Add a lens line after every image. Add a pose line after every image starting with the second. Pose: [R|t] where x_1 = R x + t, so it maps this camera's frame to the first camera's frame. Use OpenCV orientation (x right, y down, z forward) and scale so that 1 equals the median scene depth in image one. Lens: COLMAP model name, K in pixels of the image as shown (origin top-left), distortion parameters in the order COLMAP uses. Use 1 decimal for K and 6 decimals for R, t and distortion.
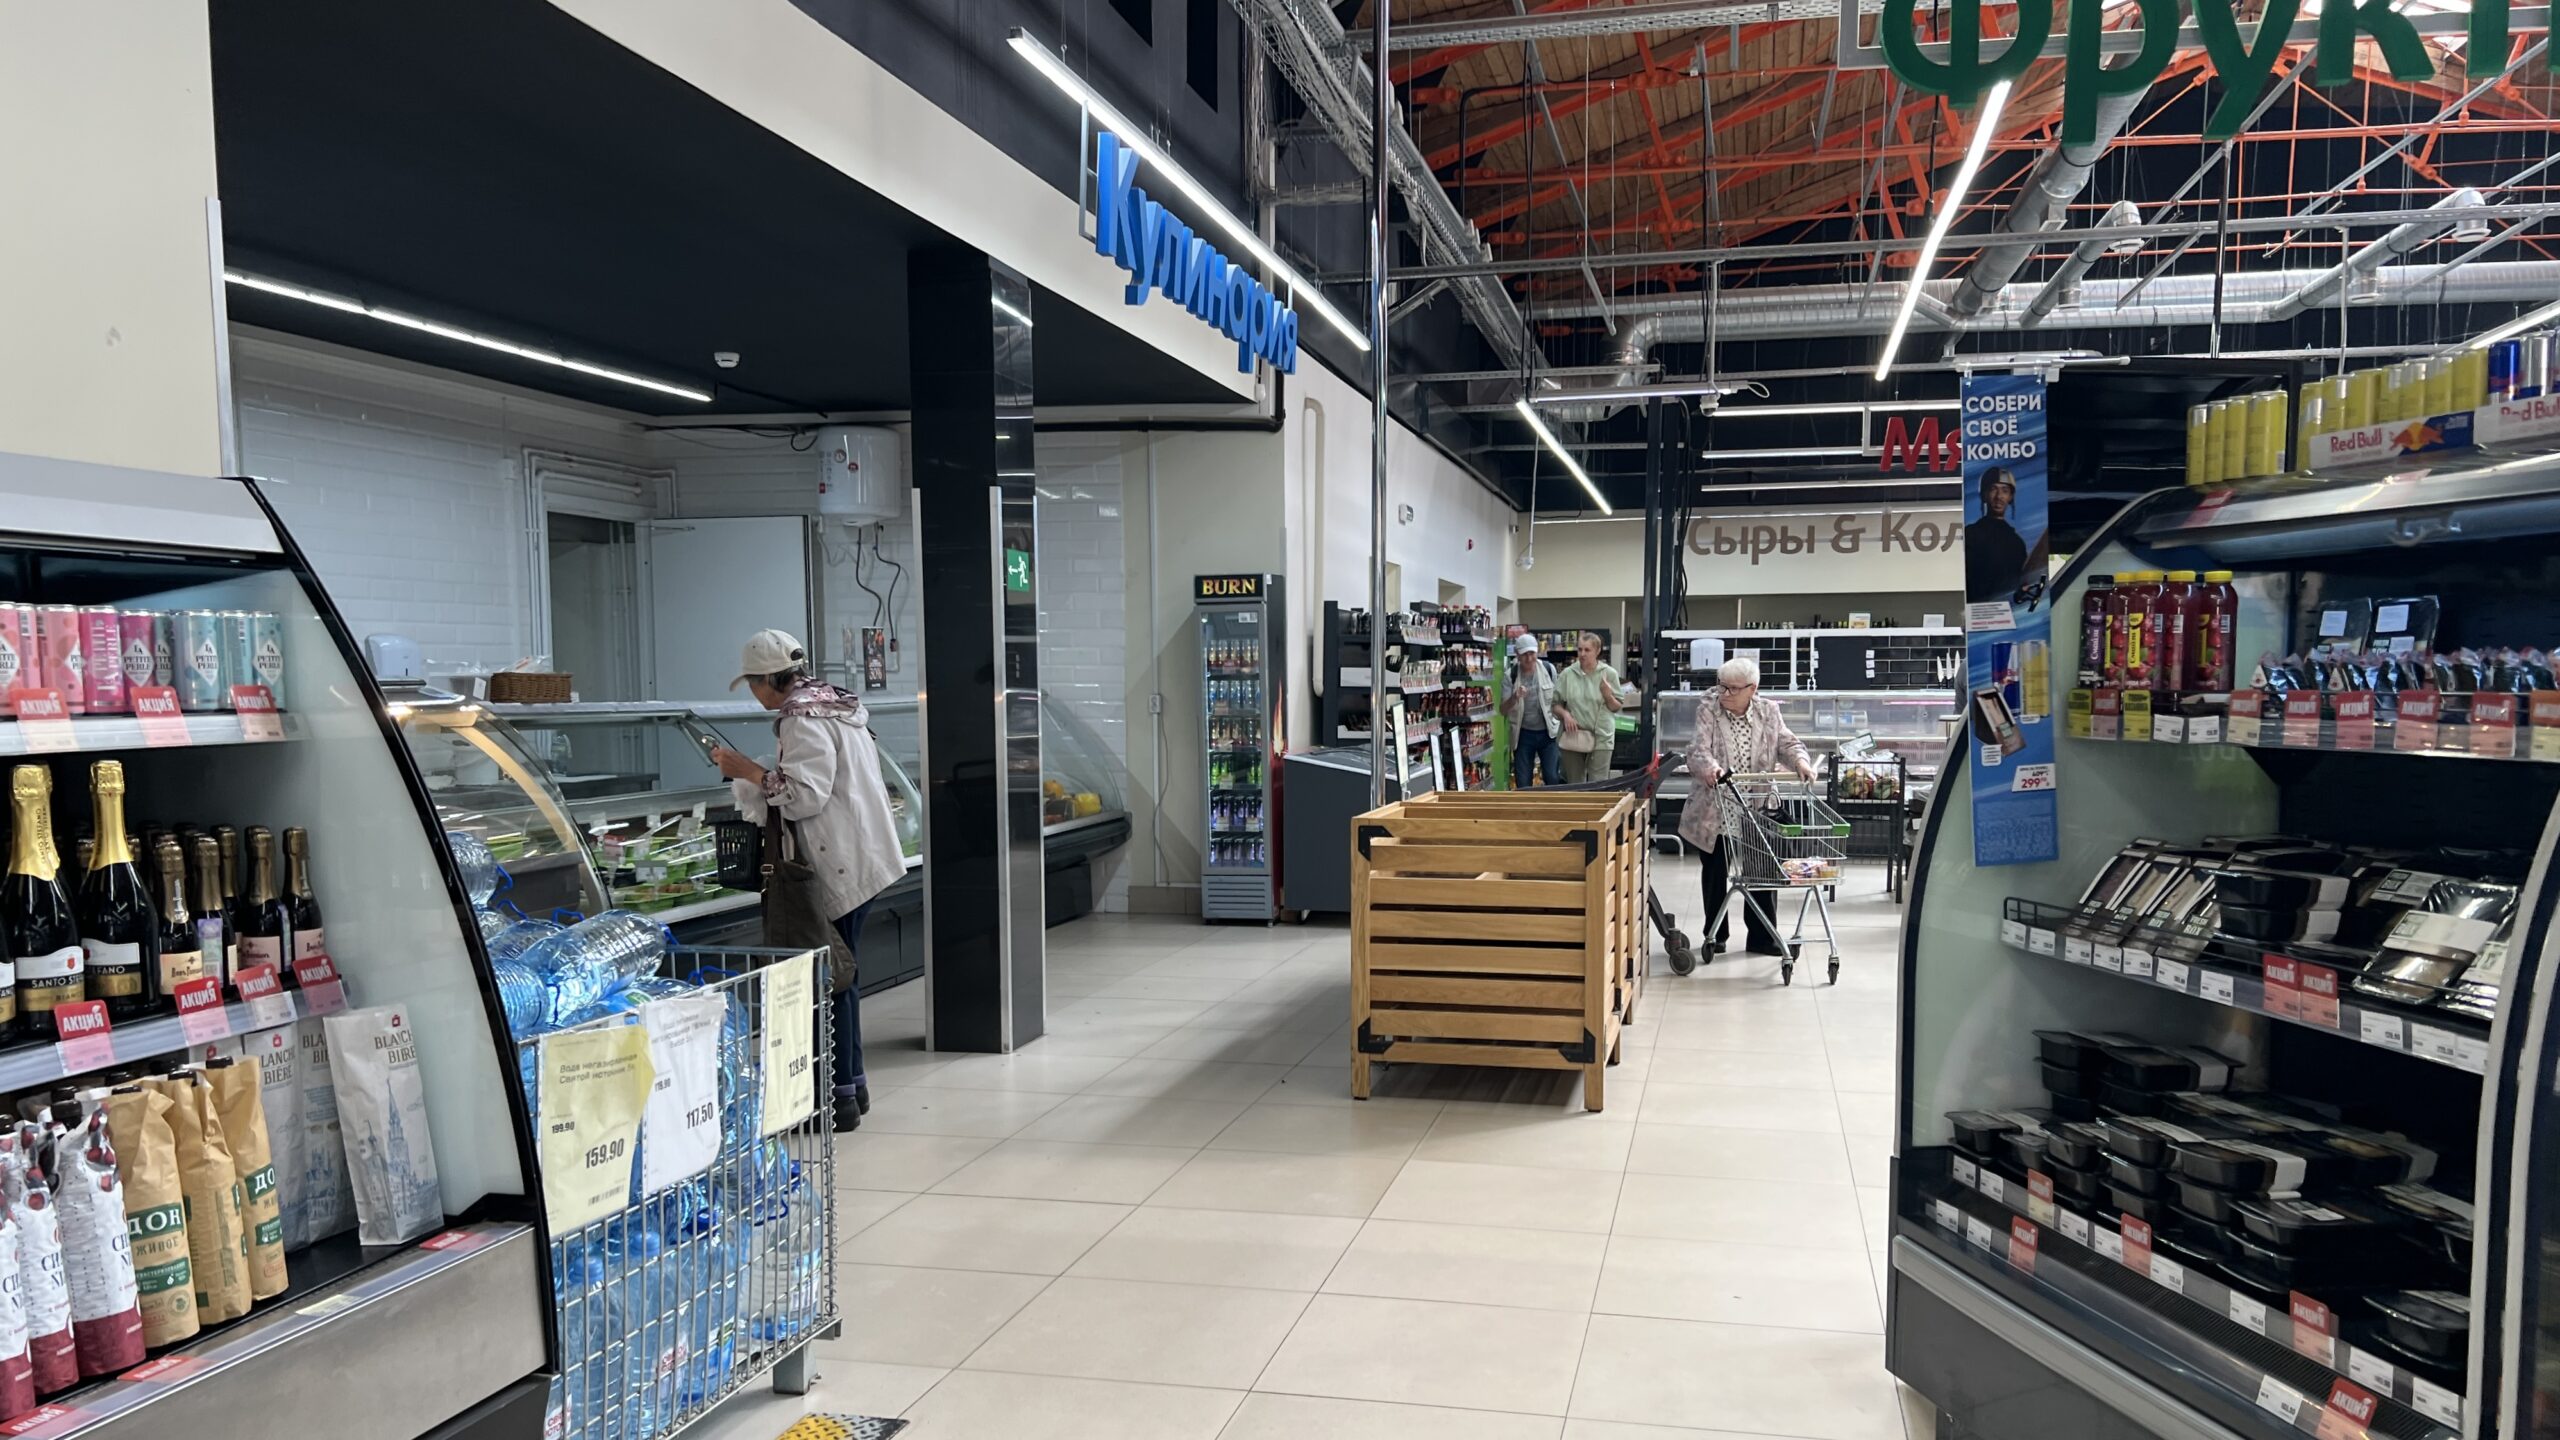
lens RADIAL K [[1942.2, 0, 1289.5], [0, 1942.2, 714.7], [0, 0, 1]] dist [0.056491, -0.078769]
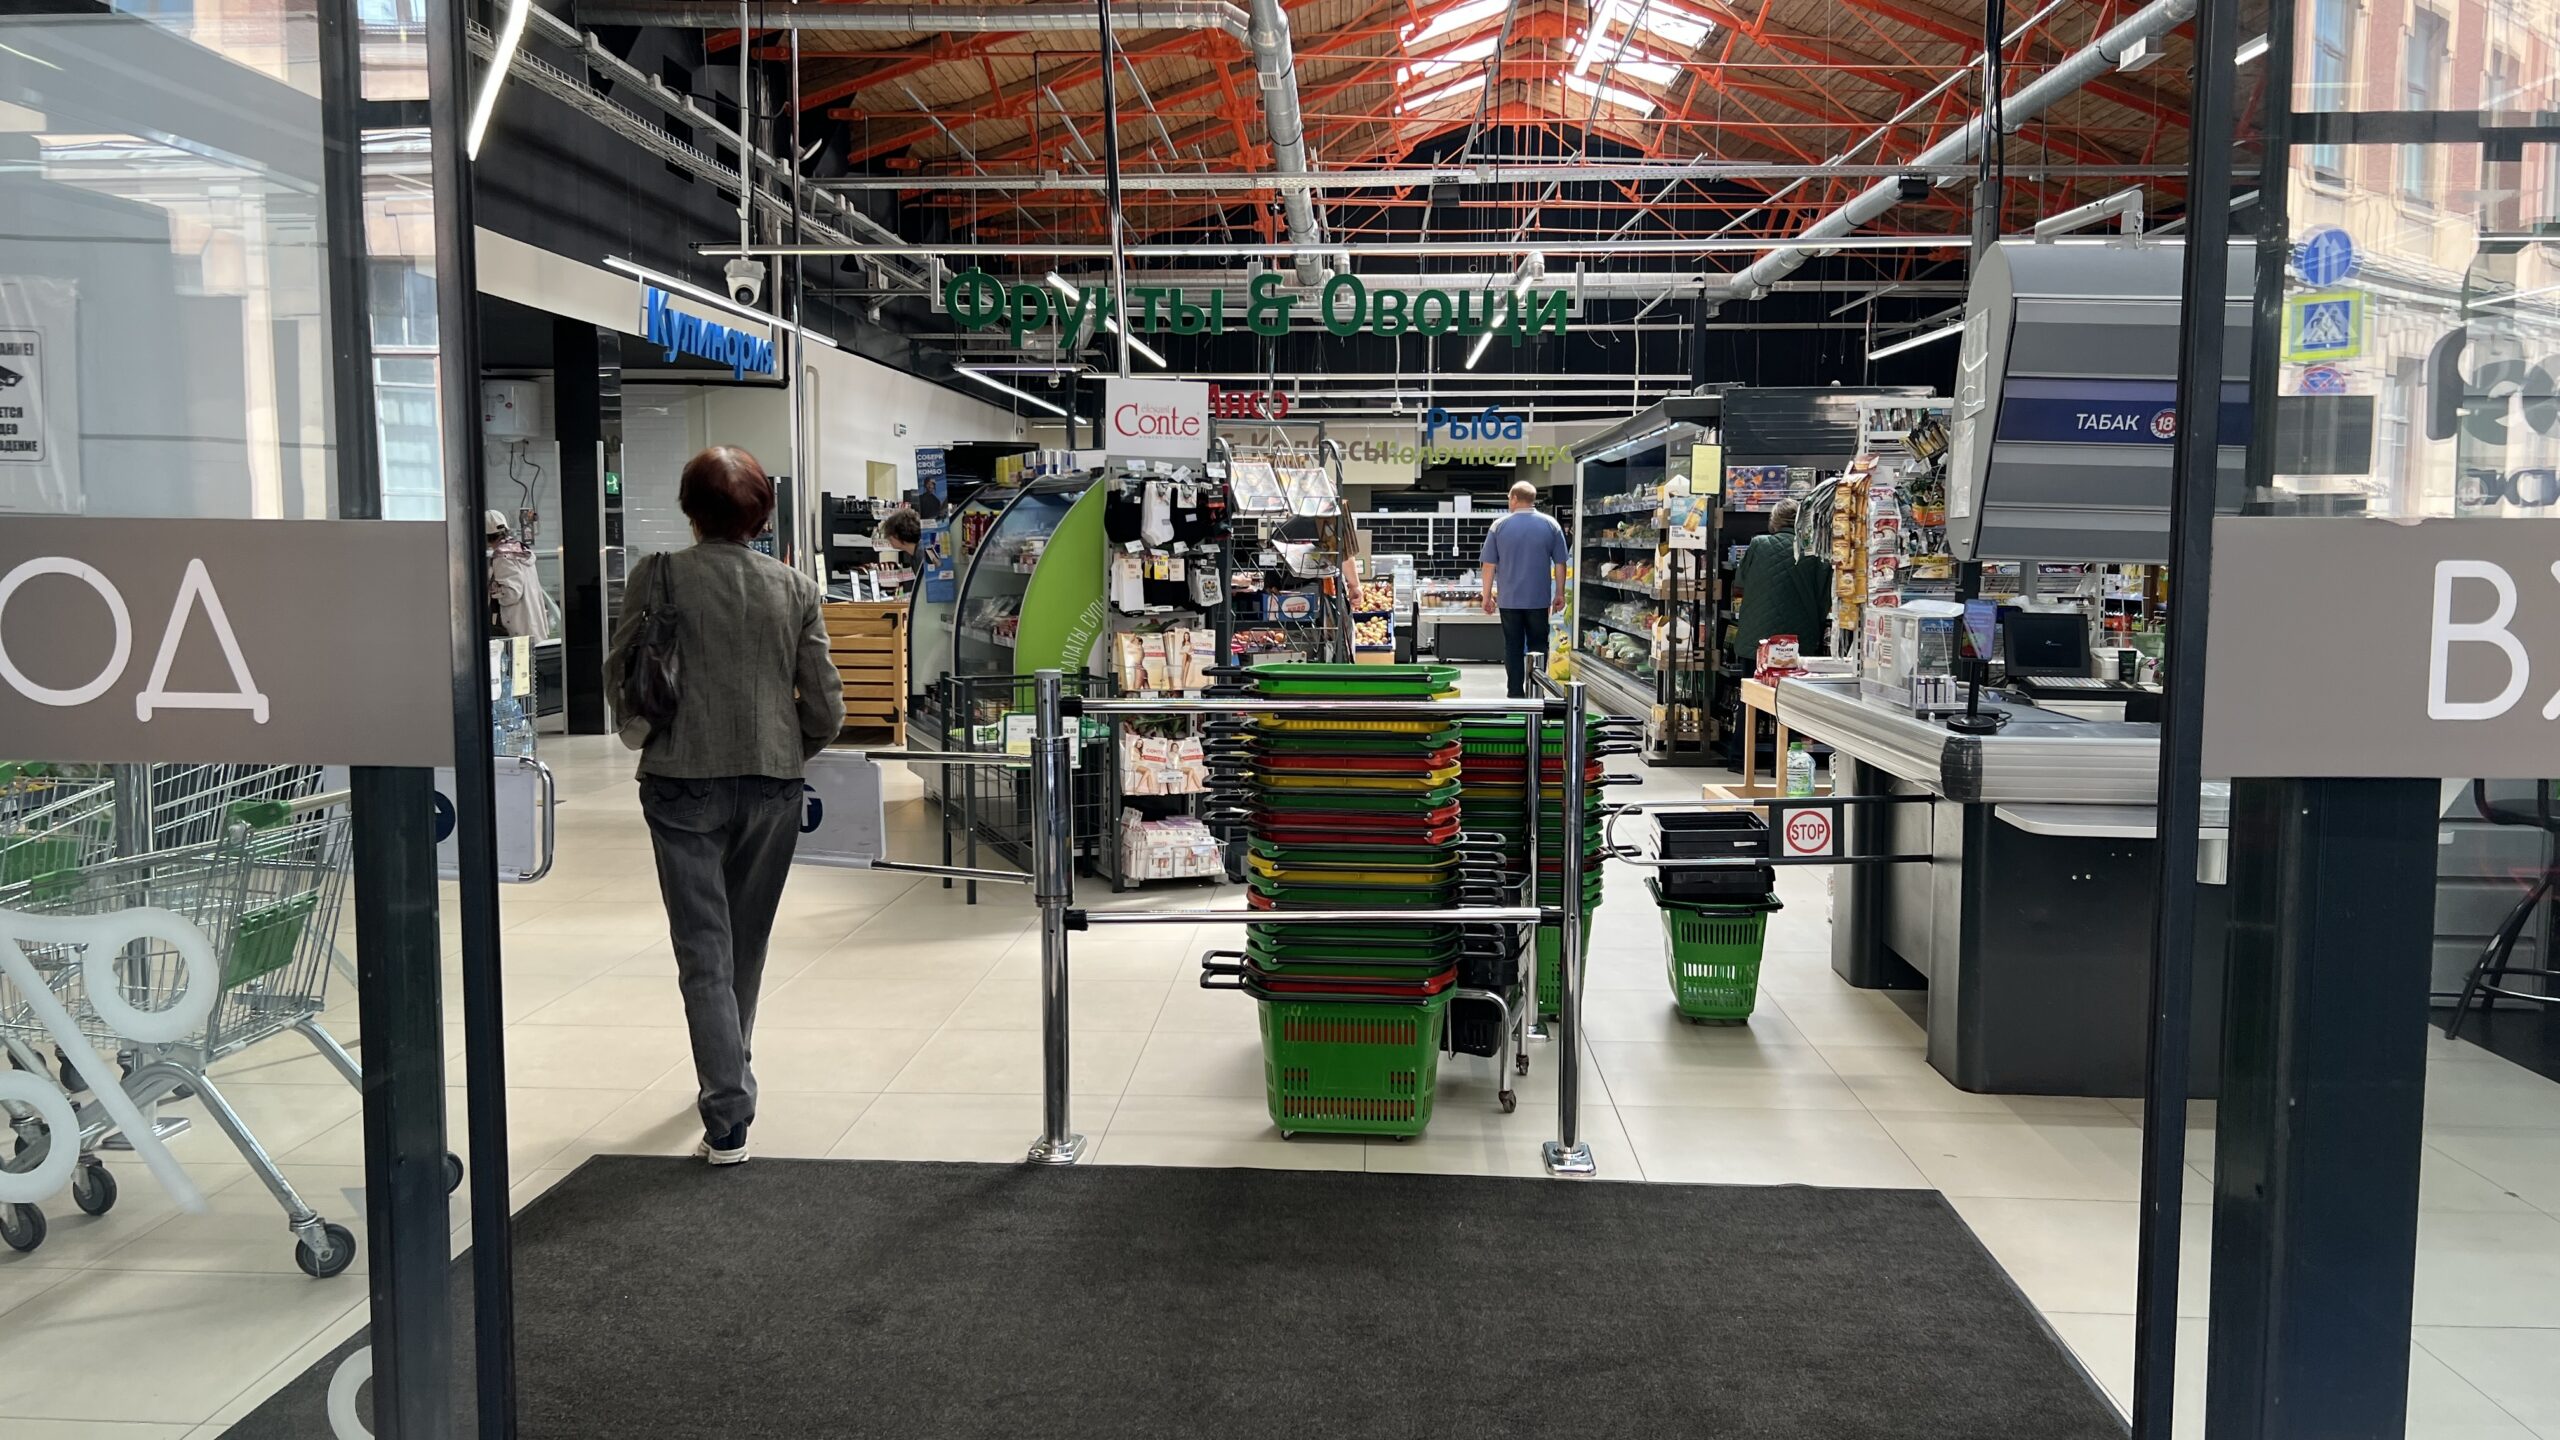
lens RADIAL K [[1942.2, 0, 1289.5], [0, 1942.2, 714.7], [0, 0, 1]] dist [0.056491, -0.078769]
pose [[0.983336, -0.004979, 0.181728, 0.160398], [-0.007581, 0.997632, 0.068354, 0.017263], [-0.181638, -0.068593, 0.980970, -0.994608]]
